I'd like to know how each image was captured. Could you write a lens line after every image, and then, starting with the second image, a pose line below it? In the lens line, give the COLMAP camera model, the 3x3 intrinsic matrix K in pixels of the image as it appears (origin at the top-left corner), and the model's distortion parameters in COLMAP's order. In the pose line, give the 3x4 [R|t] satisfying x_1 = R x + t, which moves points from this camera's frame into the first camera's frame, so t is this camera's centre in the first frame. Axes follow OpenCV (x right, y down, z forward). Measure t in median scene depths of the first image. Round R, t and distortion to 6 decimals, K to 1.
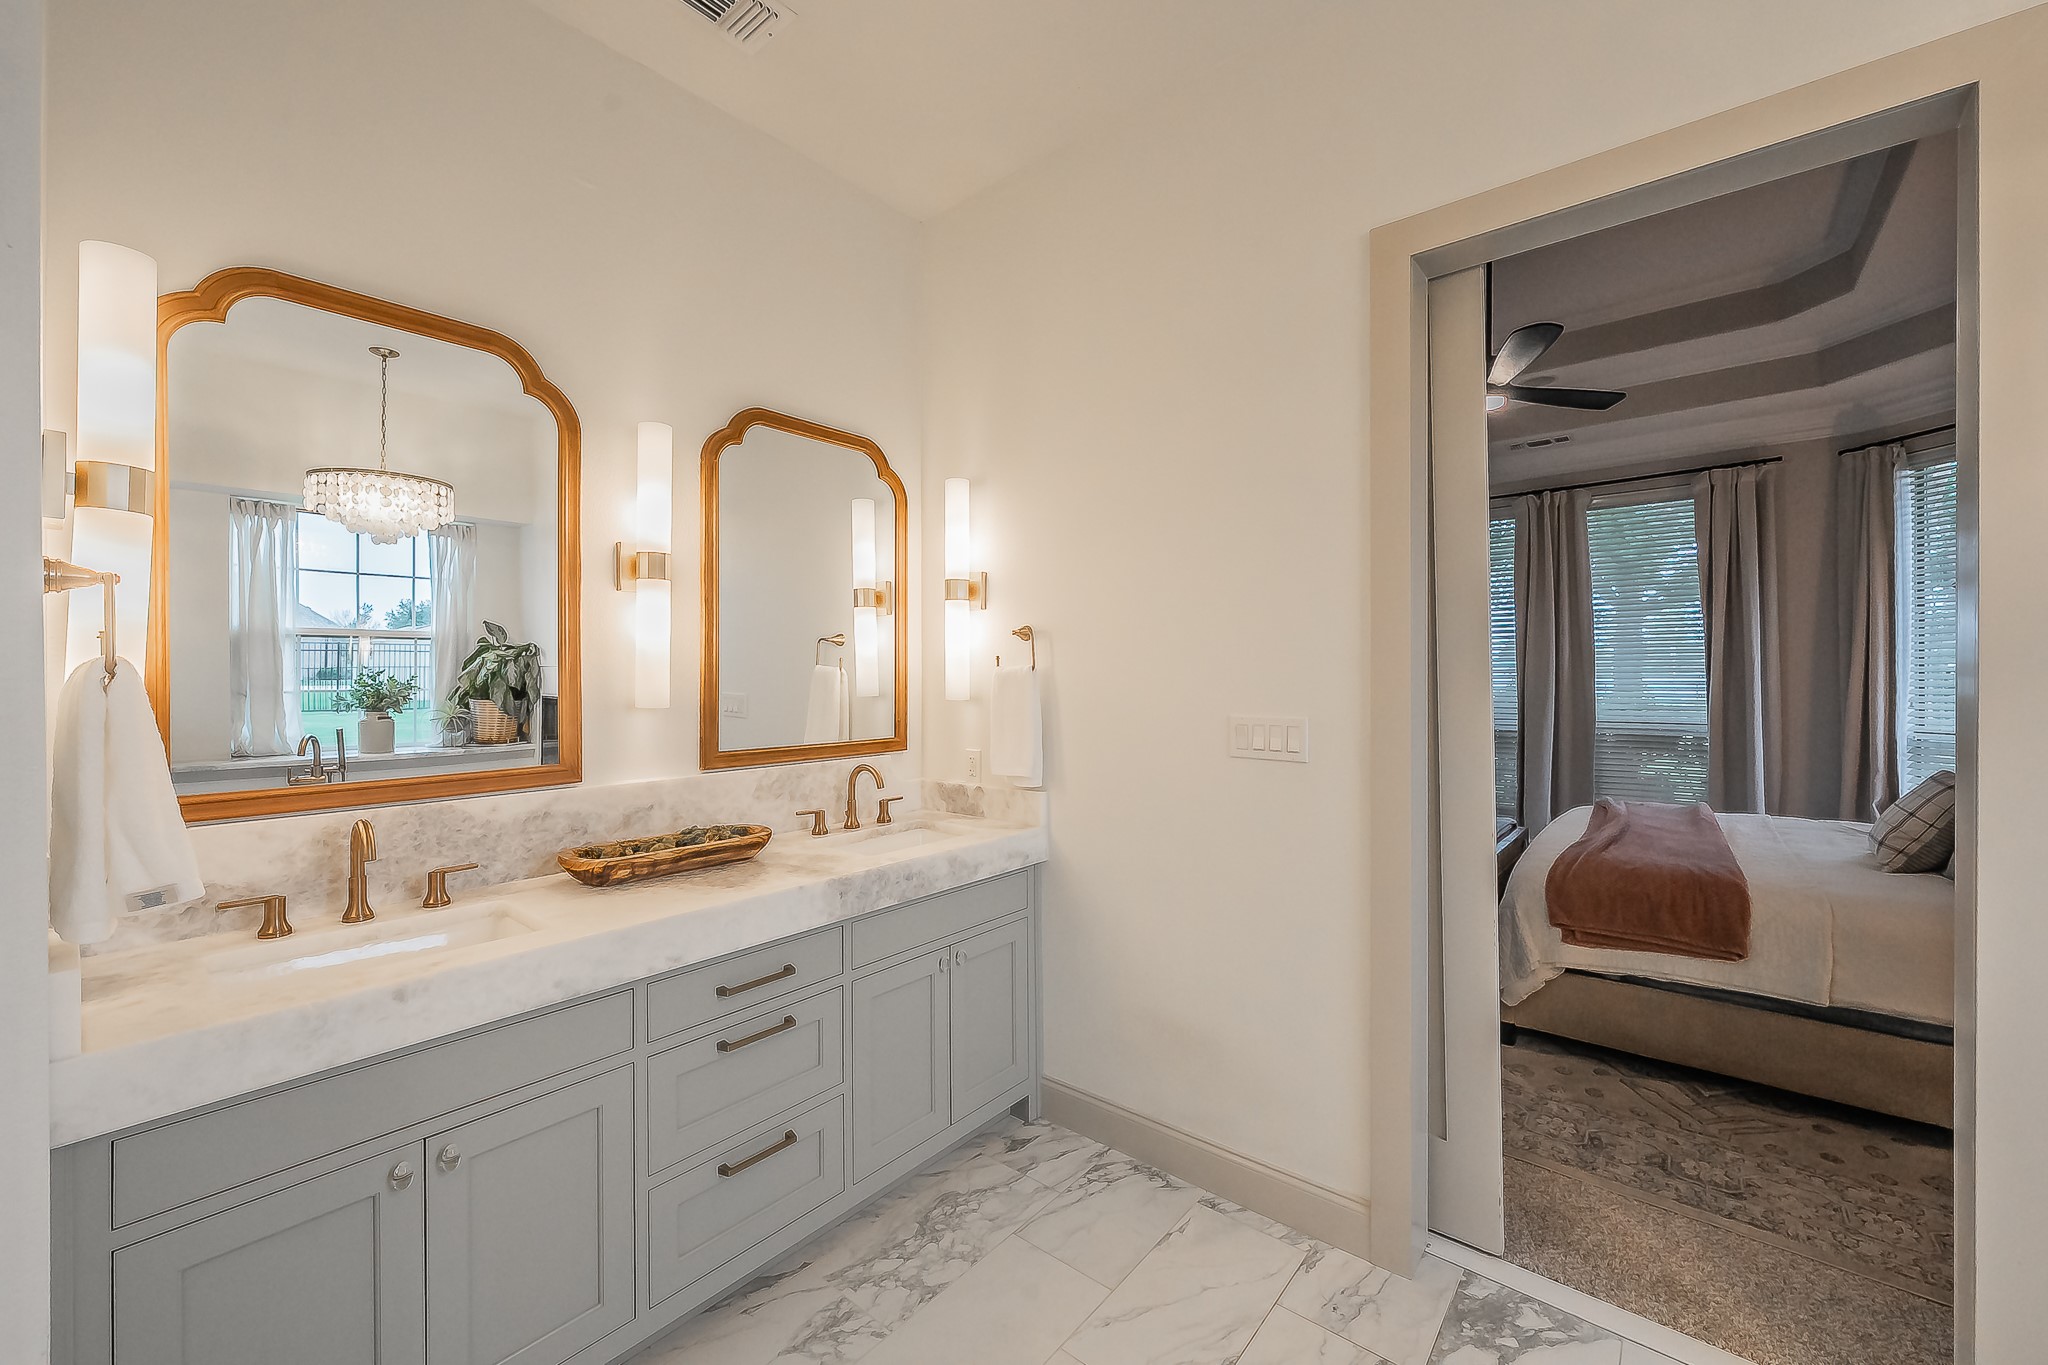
lens RADIAL K [[796.9, 0, 1024.7], [0, 796.9, 687.4], [0, 0, 1]] dist [-0.002378, 0.001346]
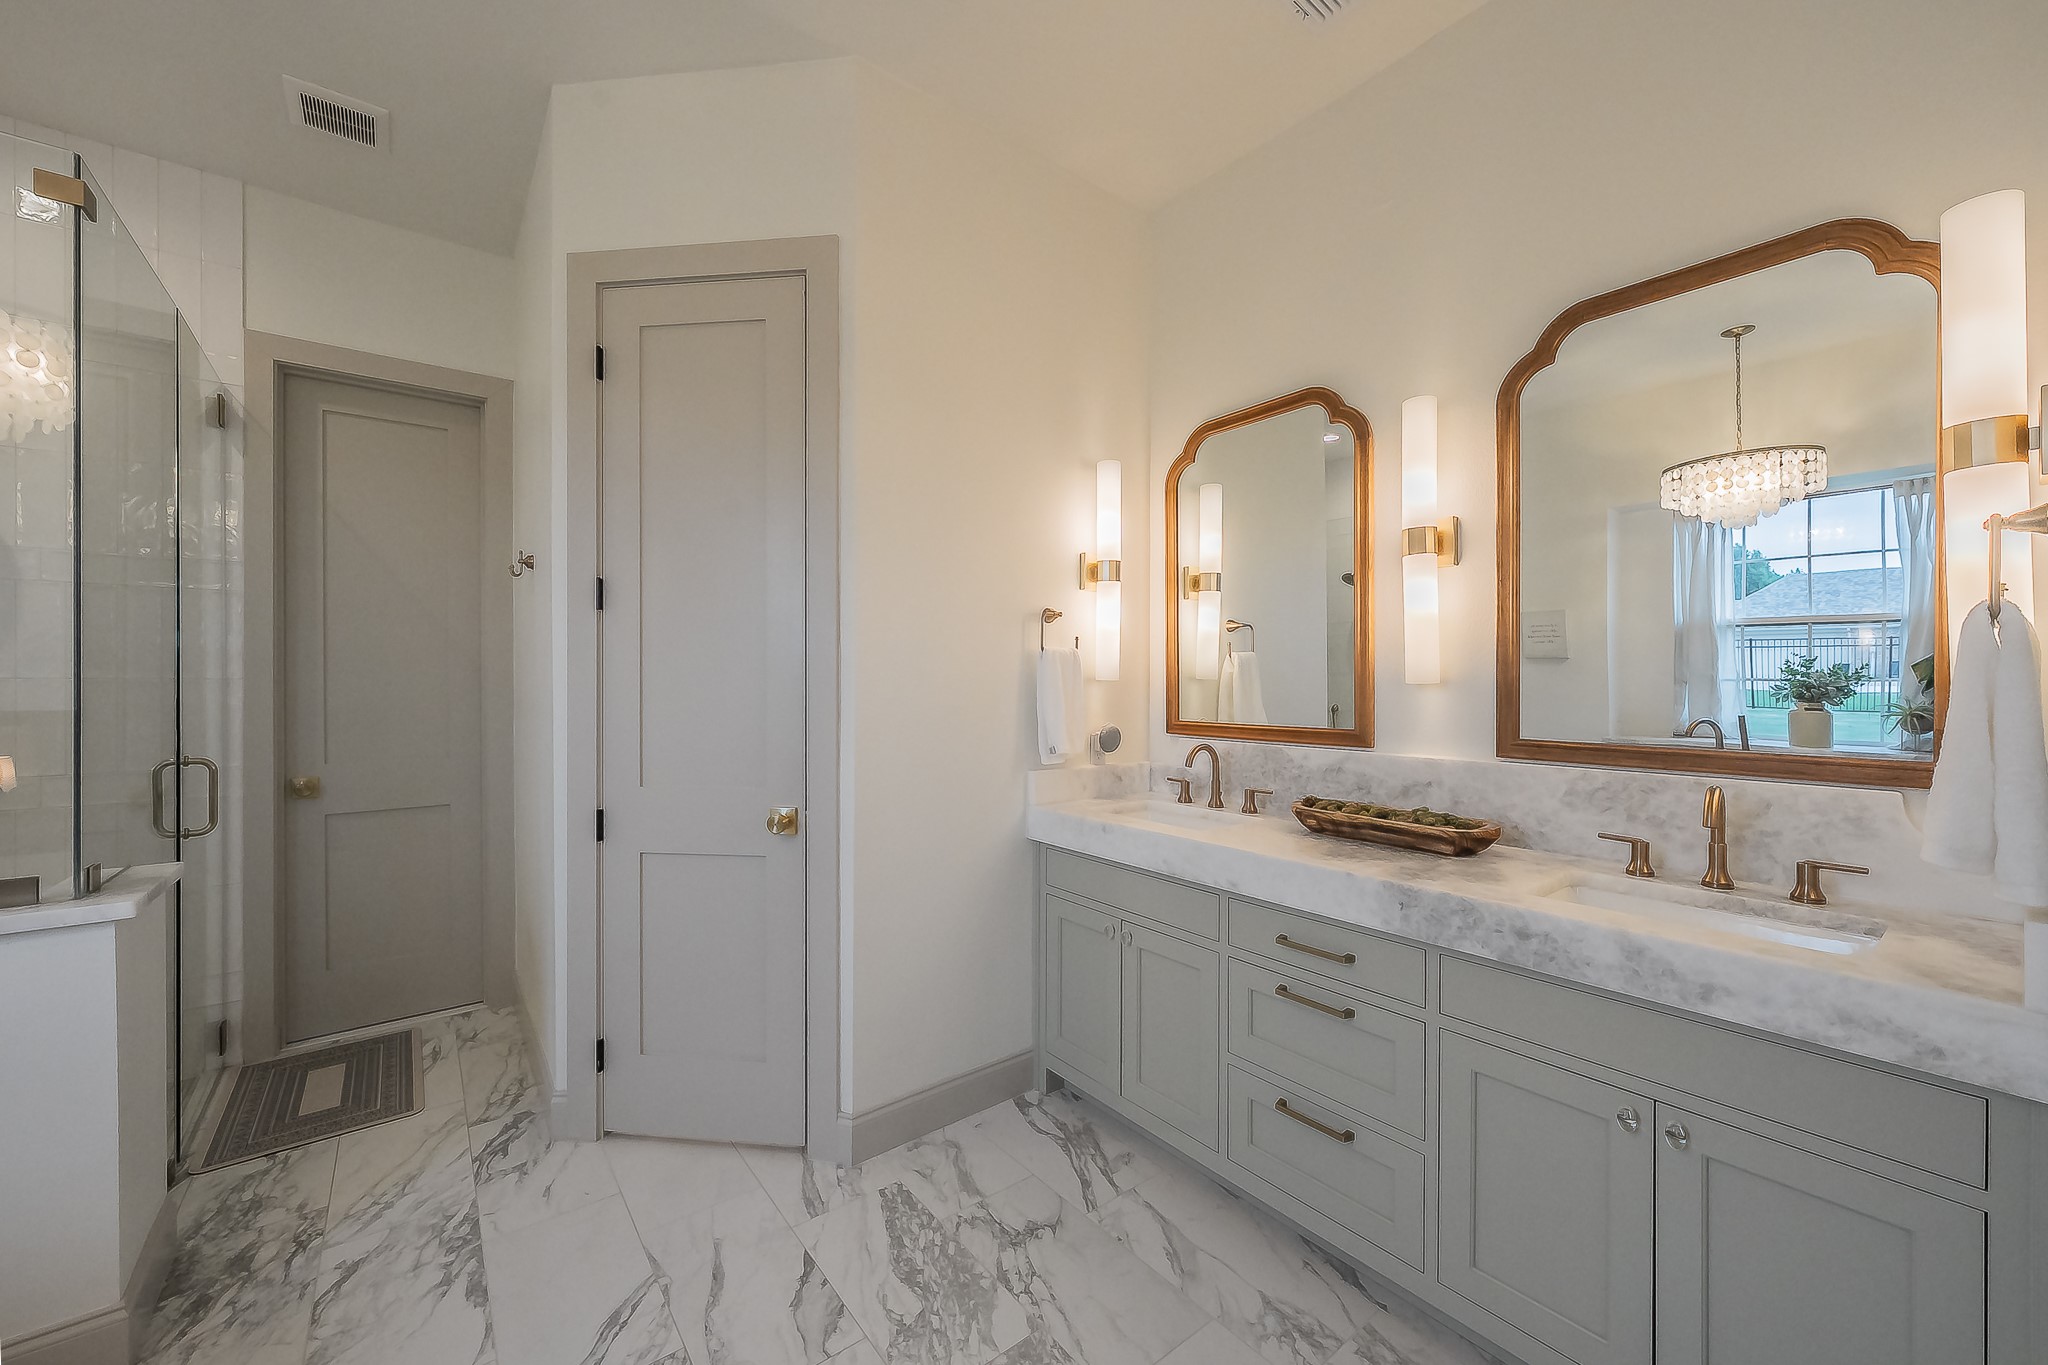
lens RADIAL K [[770.6, 0, 1016.4], [0, 770.6, 669.5], [0, 0, 1]] dist [-0.013912, -0.000044]
pose [[-0.207015, -0.005077, -0.978325, 0.422709], [-0.014463, 0.999893, -0.002128, 0.011297], [0.978231, 0.013709, -0.207066, 0.496661]]
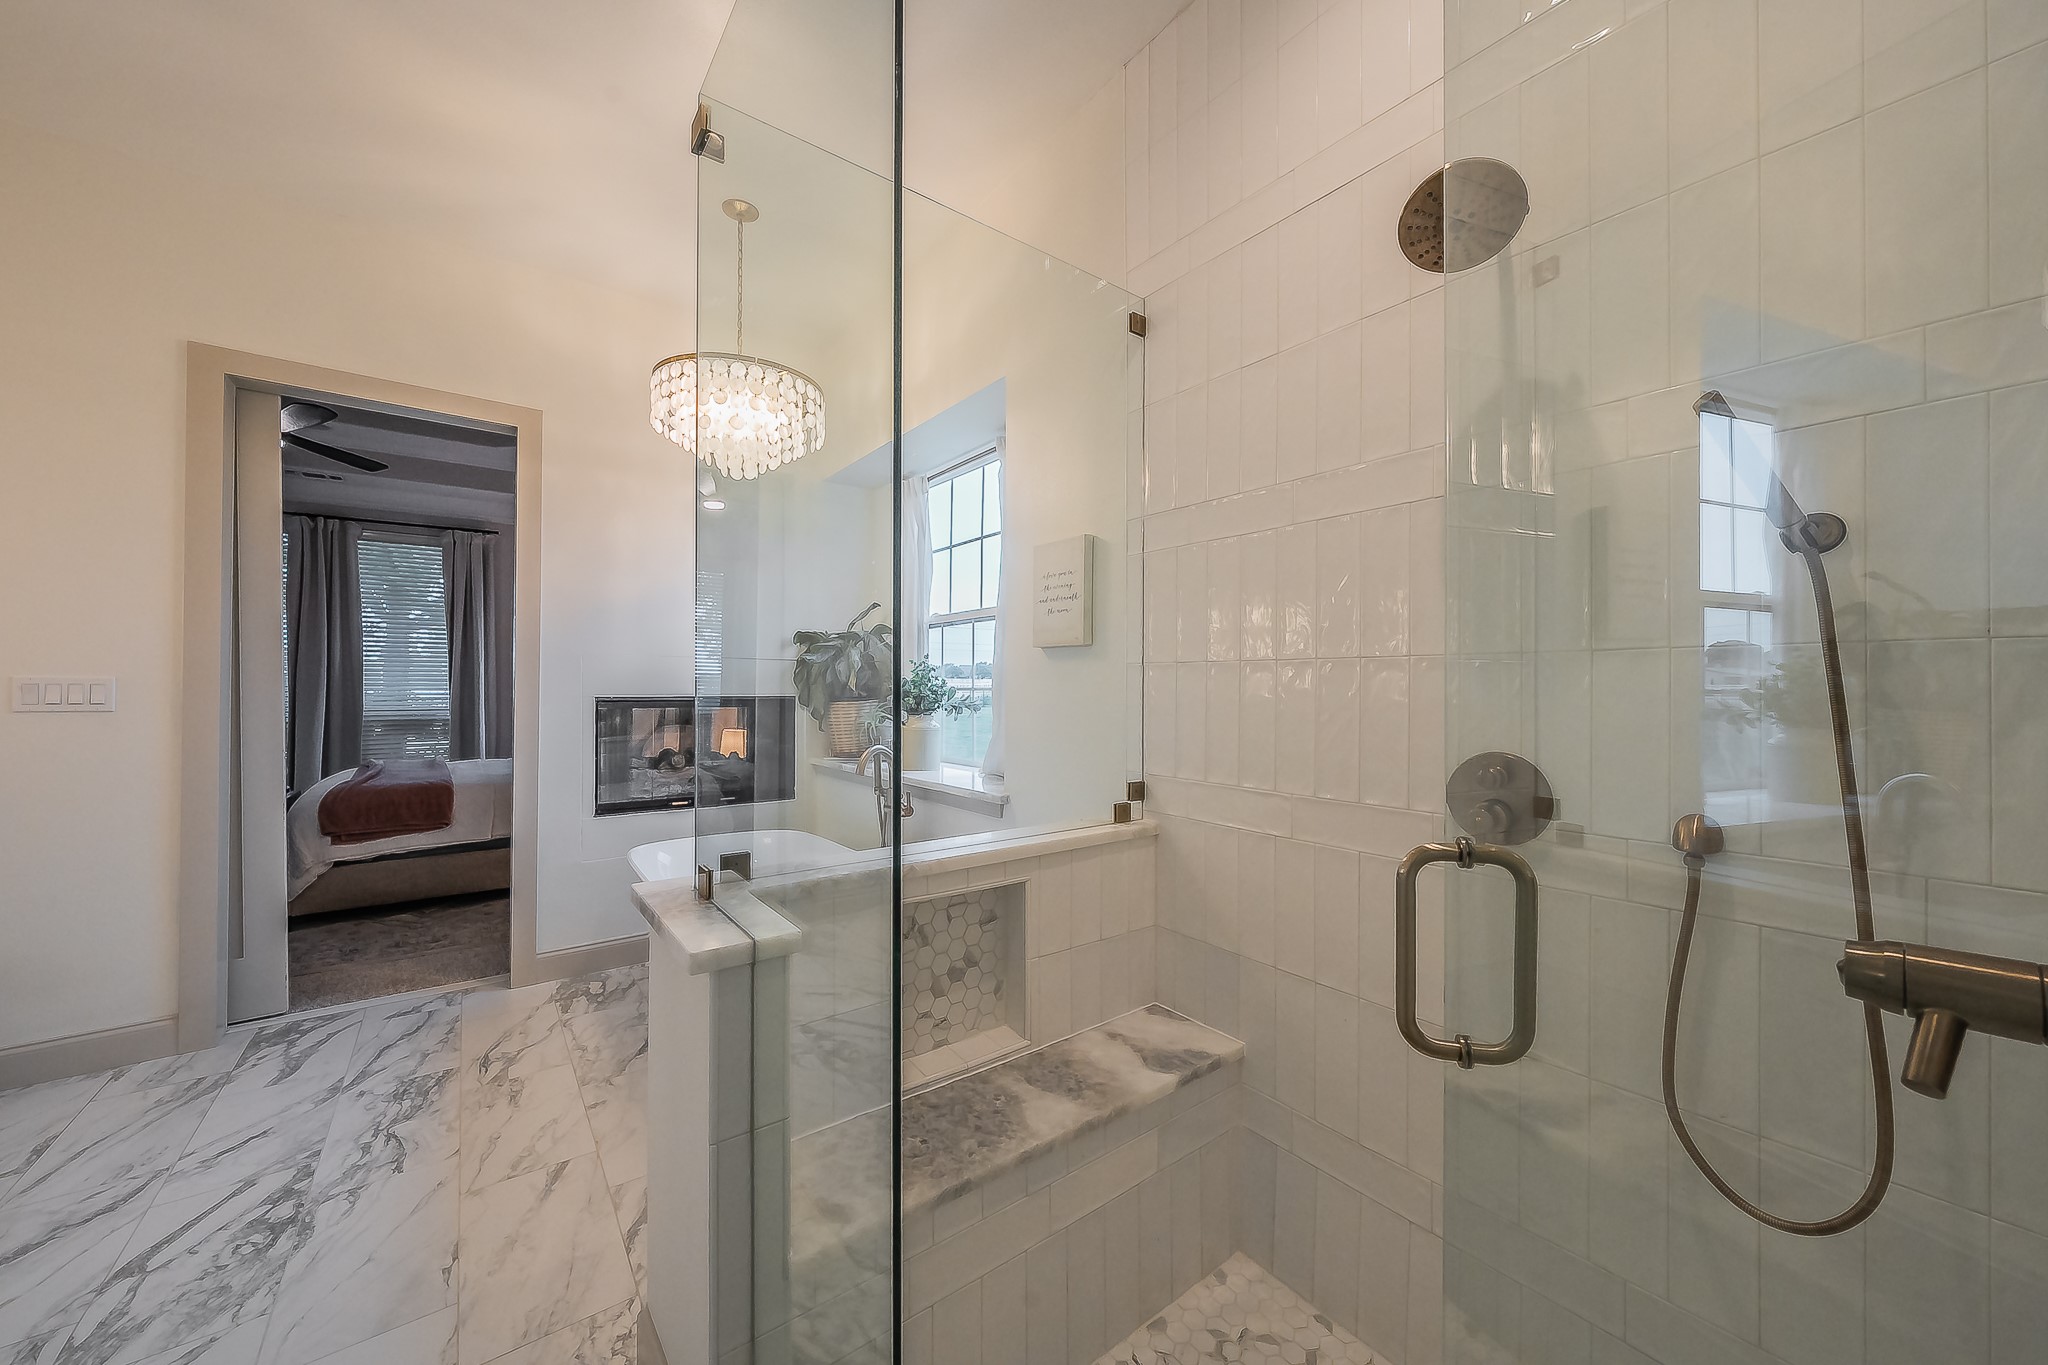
lens RADIAL K [[748.1, 0, 1028.9], [0, 748.1, 675.4], [0, 0, 1]] dist [-0.003560, 0.000743]
pose [[0.225540, 0.022363, 0.973977, -0.537935], [0.013639, 0.999566, -0.026109, 0.093799], [-0.974138, 0.019173, 0.225137, -0.801510]]
